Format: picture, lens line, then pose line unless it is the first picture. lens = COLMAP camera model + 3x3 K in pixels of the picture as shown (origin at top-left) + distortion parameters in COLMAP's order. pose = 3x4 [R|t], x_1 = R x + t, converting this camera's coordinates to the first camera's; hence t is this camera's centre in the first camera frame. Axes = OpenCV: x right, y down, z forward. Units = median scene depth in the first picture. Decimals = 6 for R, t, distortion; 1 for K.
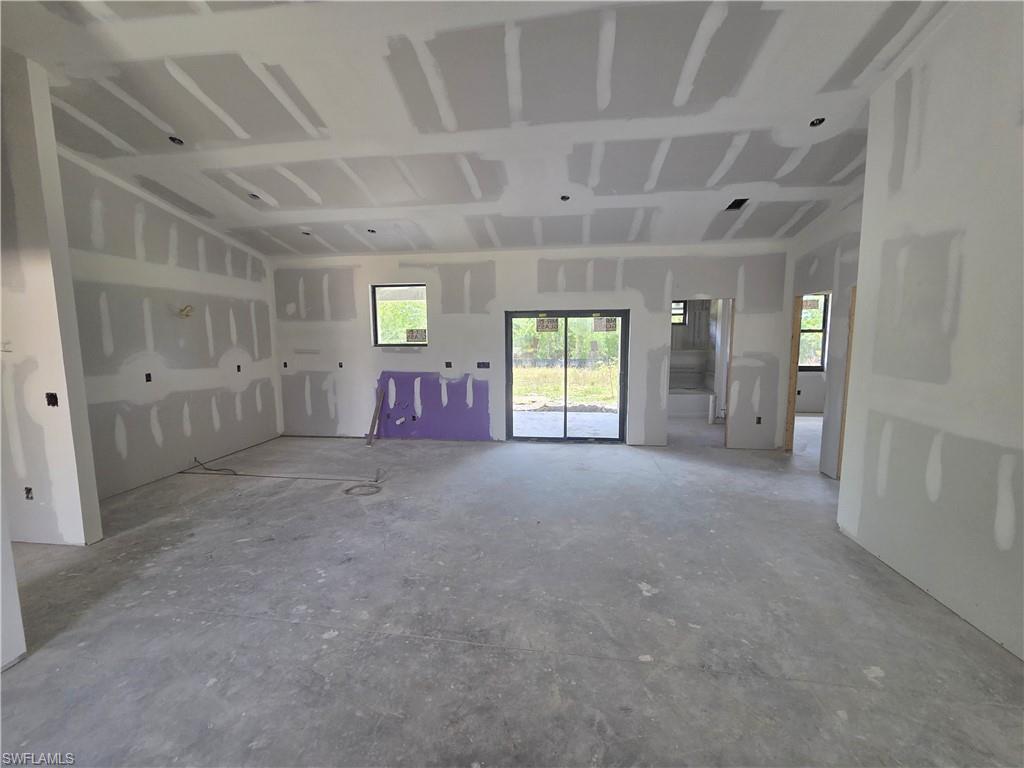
lens RADIAL K [[408.4, 0, 513.3], [0, 408.4, 378.3], [0, 0, 1]] dist [0.001482, -0.001486]
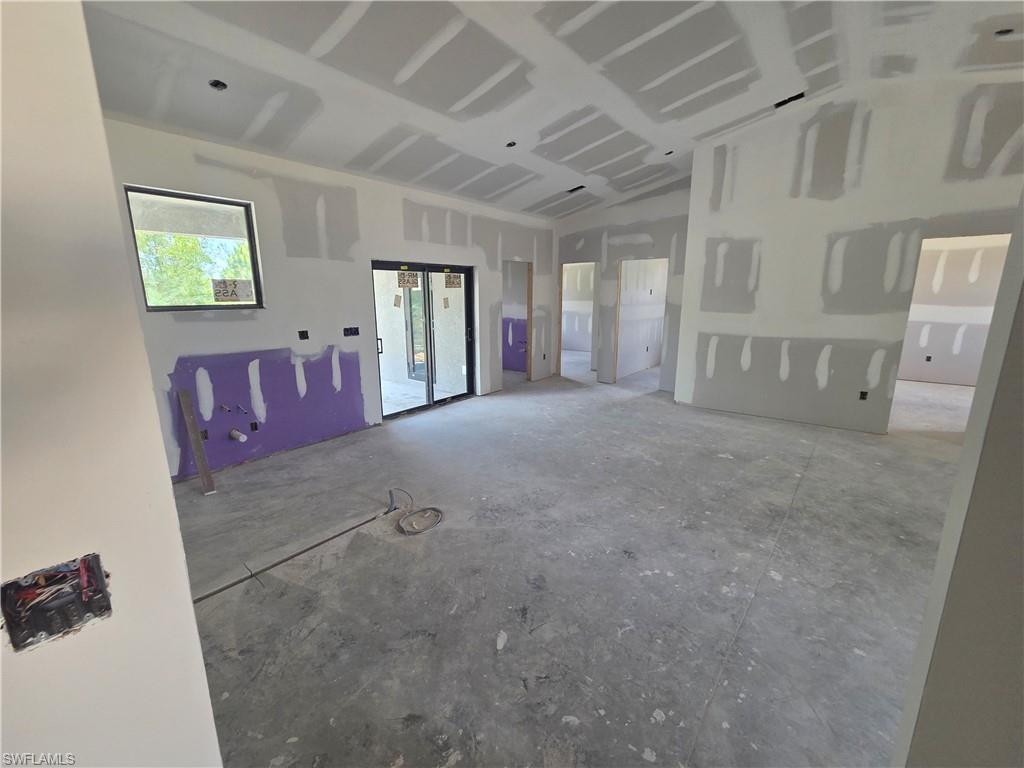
lens RADIAL K [[408.4, 0, 513.3], [0, 408.4, 378.3], [0, 0, 1]] dist [0.001482, -0.001486]
pose [[0.538253, -0.169079, 0.825649, -0.792146], [0.092065, 0.985602, 0.141816, -0.038412], [-0.837740, -0.000319, 0.546069, 0.496479]]
